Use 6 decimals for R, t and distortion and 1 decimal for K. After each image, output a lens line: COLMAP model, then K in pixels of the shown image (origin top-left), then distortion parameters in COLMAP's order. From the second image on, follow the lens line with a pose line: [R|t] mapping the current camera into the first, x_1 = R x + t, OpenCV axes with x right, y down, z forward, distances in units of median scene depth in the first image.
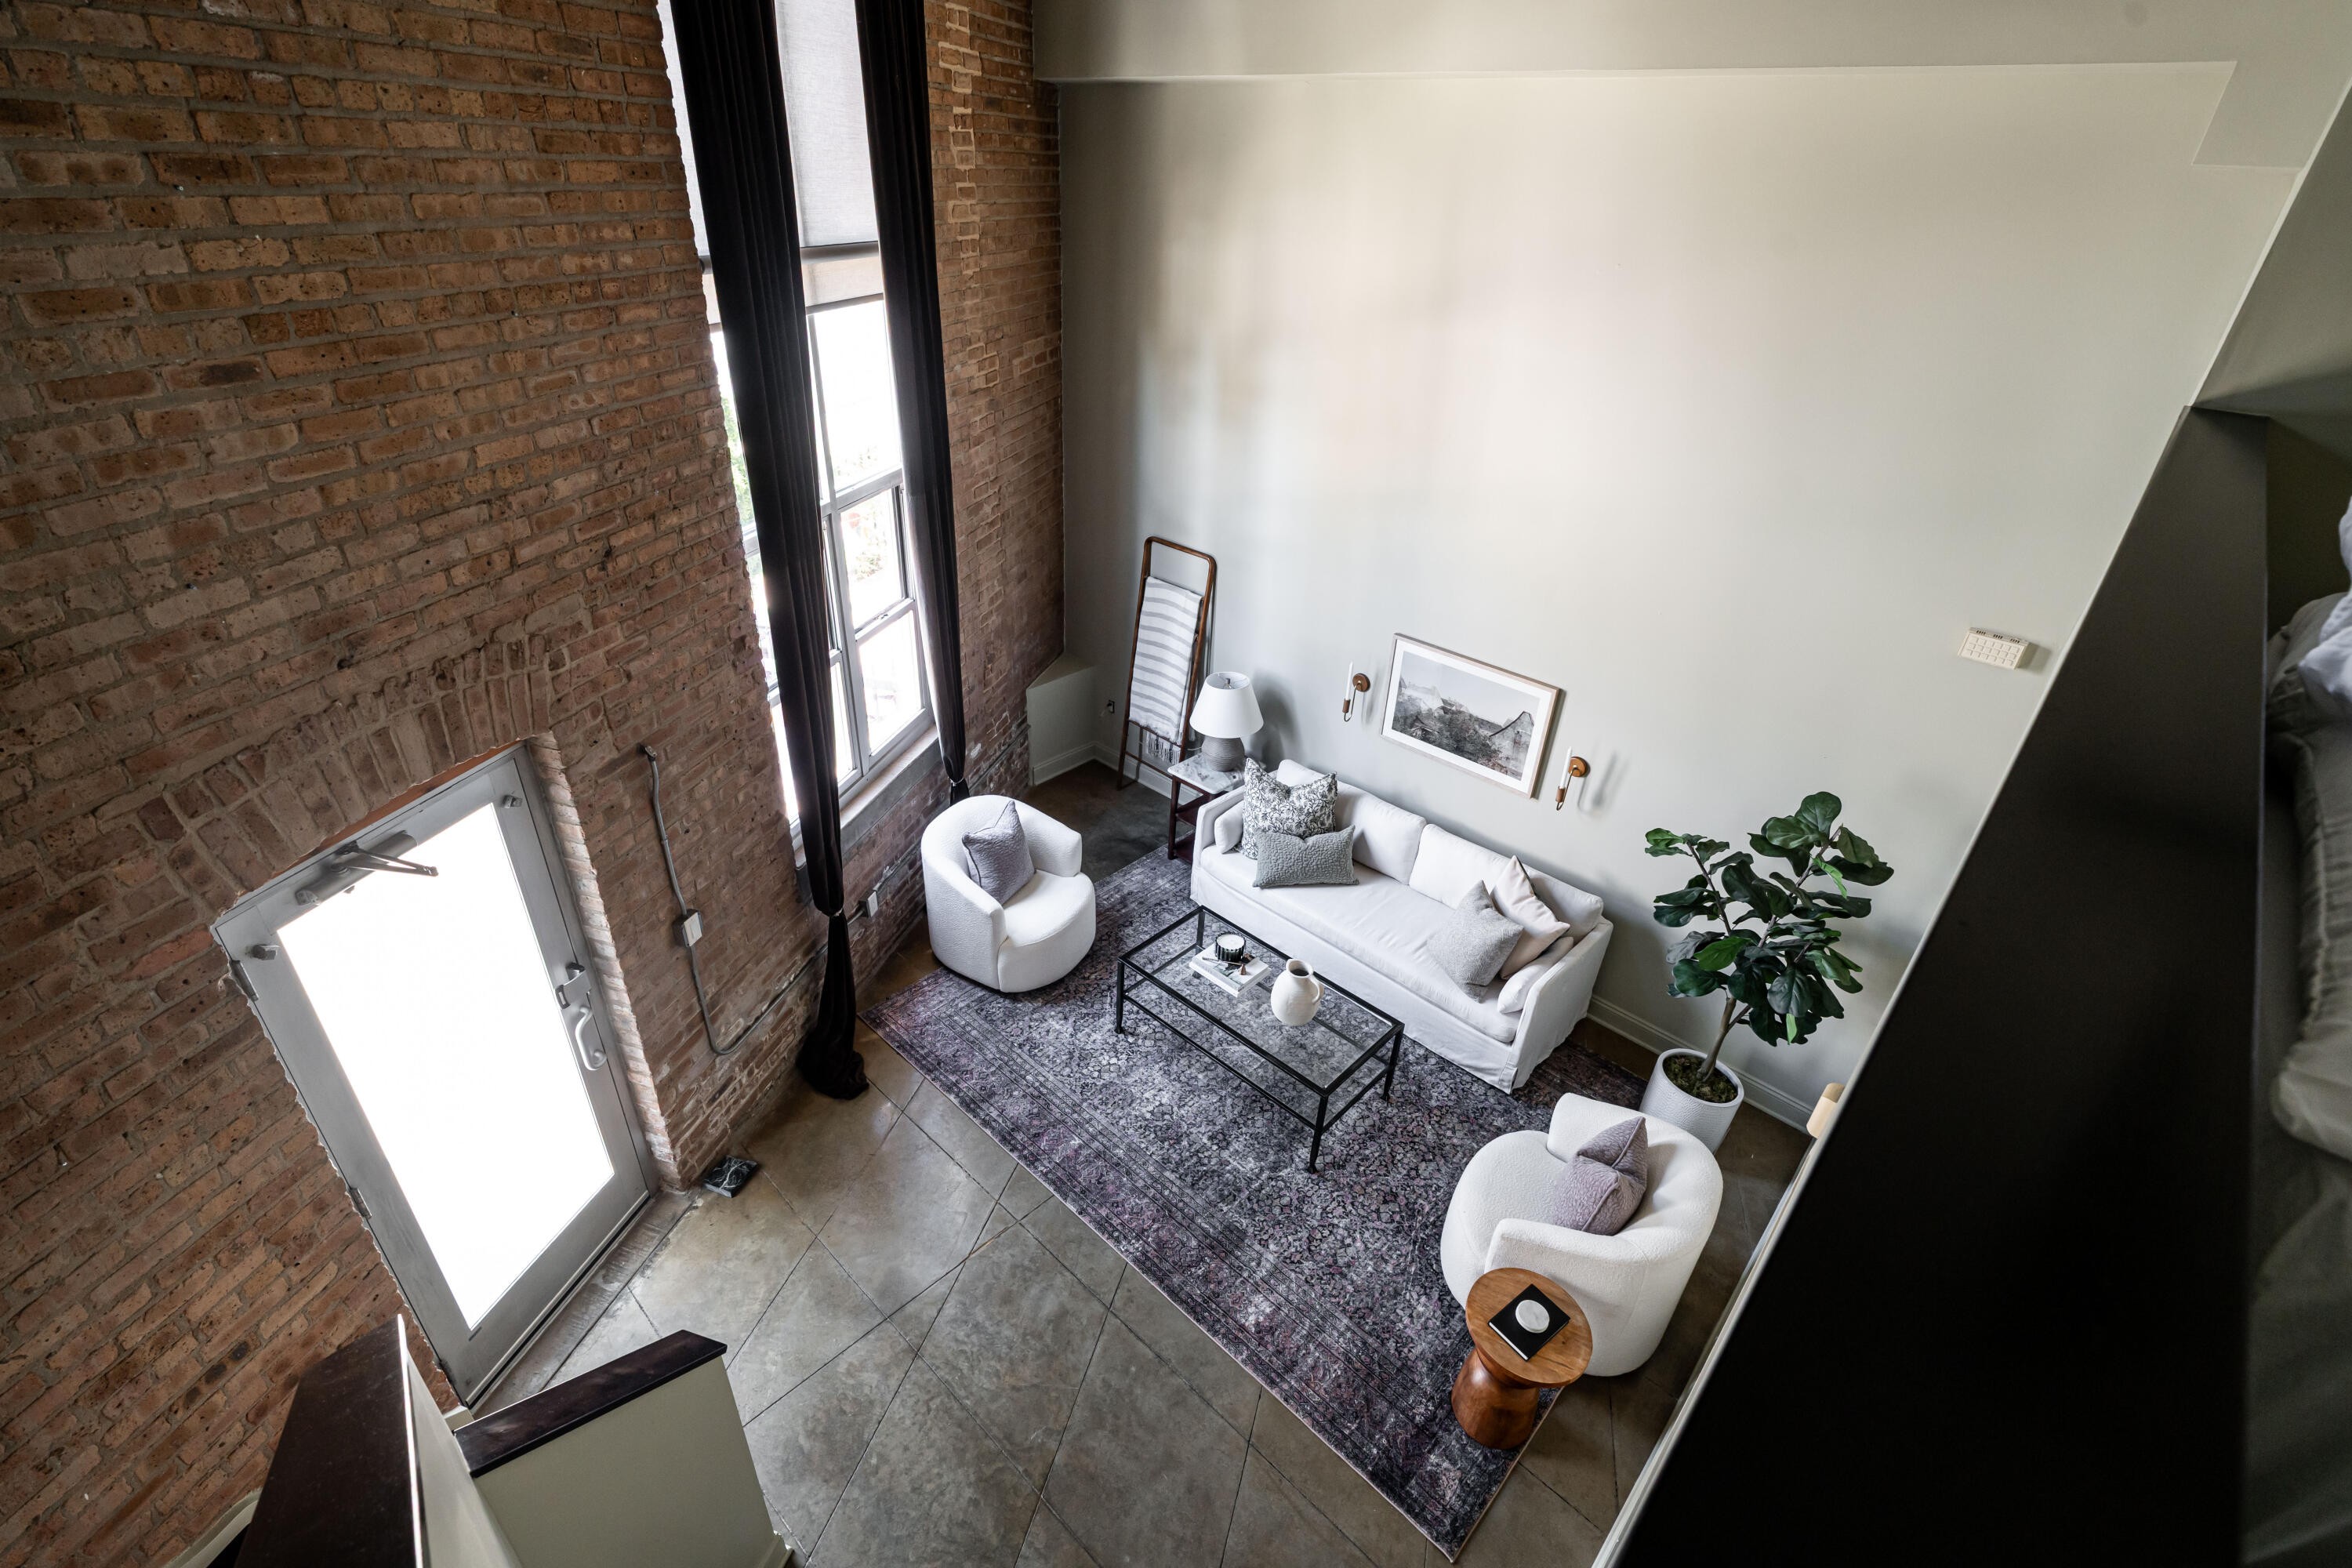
lens RADIAL K [[1057.5, 0, 1182.6], [0, 1057.5, 783.8], [0, 0, 1]] dist [-0.000834, 0.000200]
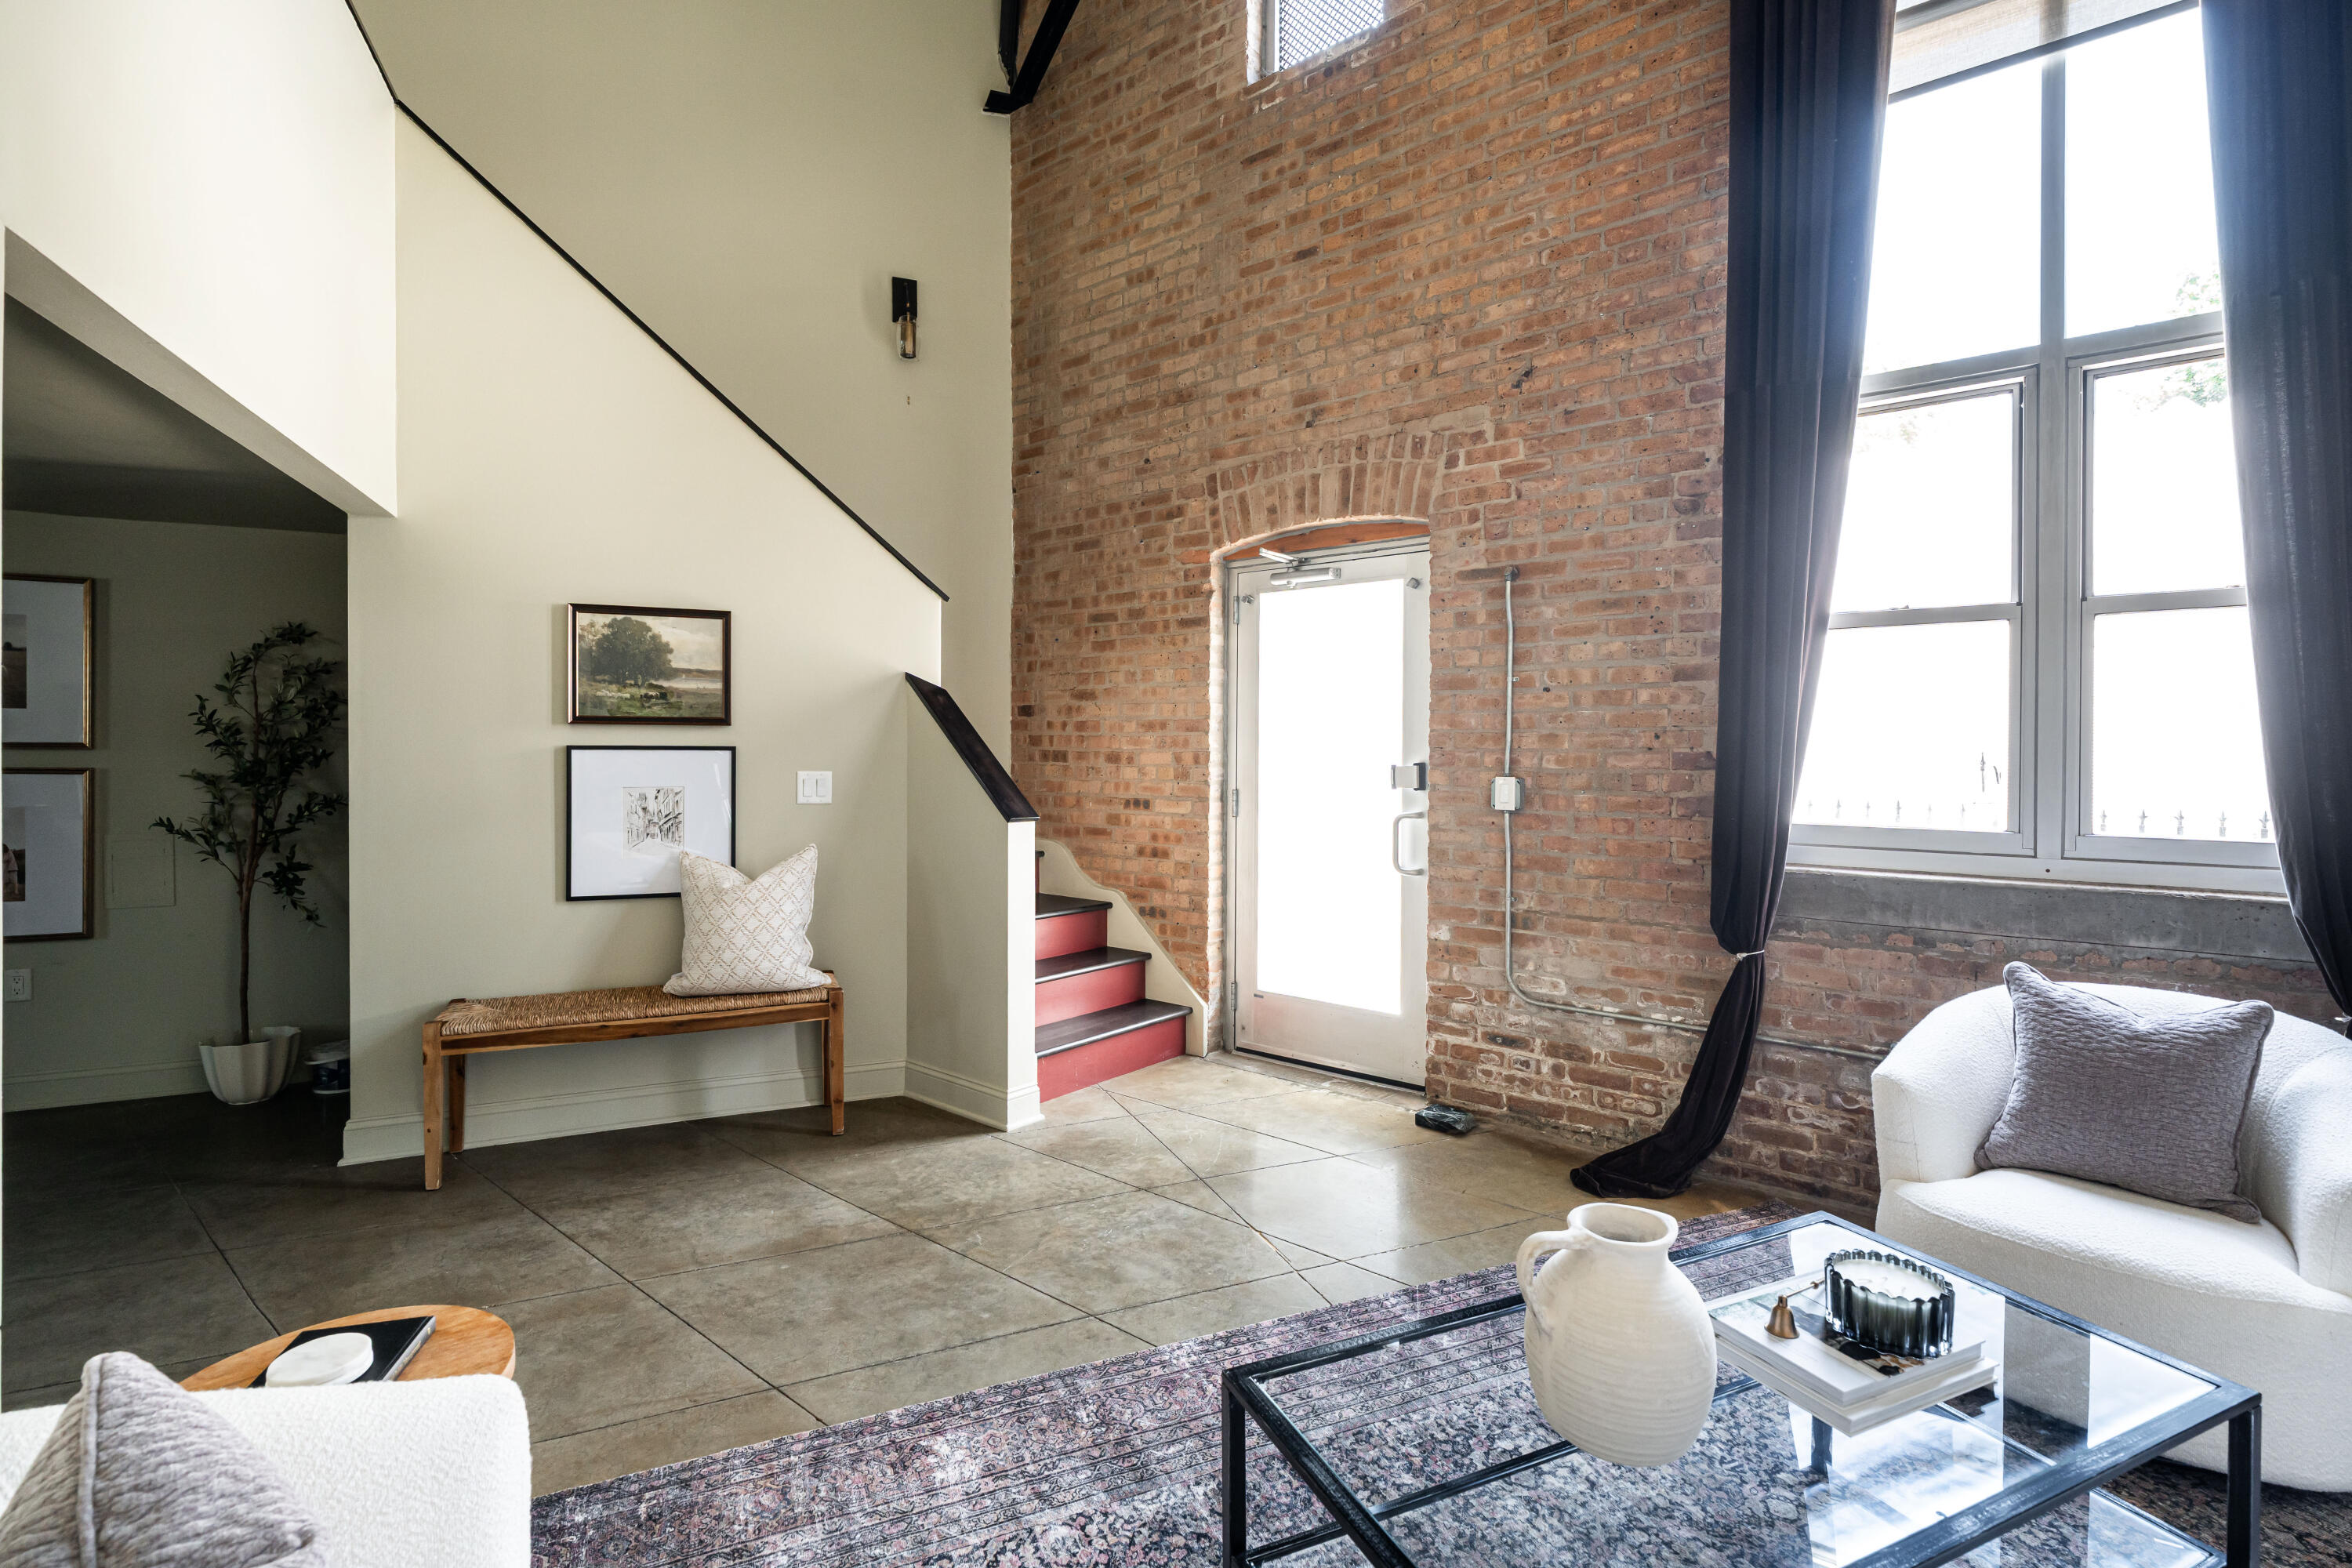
lens RADIAL K [[1059.3, 0, 1177.7], [0, 1059.3, 761.1], [0, 0, 1]] dist [-0.002507, 0.000294]
pose [[-0.395981, -0.041597, -0.917316, 0.656302], [-0.488548, 0.855395, 0.172104, 0.127066], [0.777509, 0.516303, -0.359042, 1.476098]]
